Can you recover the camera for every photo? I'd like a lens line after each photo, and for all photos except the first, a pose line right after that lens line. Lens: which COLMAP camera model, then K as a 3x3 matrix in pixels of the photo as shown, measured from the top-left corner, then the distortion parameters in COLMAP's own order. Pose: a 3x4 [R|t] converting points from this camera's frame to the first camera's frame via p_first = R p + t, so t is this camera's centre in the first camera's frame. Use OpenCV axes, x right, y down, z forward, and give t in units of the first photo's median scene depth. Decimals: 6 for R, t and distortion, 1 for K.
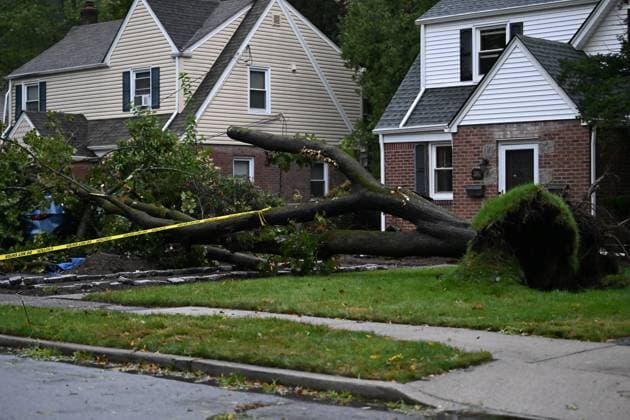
lens RADIAL K [[1242.6, 0, 315.0], [0, 1242.6, 210.0], [0, 0, 1]] dist [-0.010362, -0.094214]
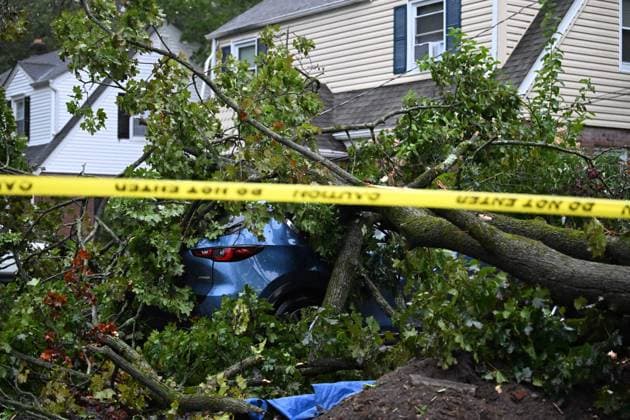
lens RADIAL K [[1212.0, 0, 315.0], [0, 1212.0, 210.0], [0, 0, 1]] dist [-0.021874, -0.084573]
pose [[0.983517, 0.005768, -0.180724, -0.089418], [-0.011258, 0.999505, -0.029371, 0.002050], [0.180465, 0.030921, 0.983095, 0.442643]]
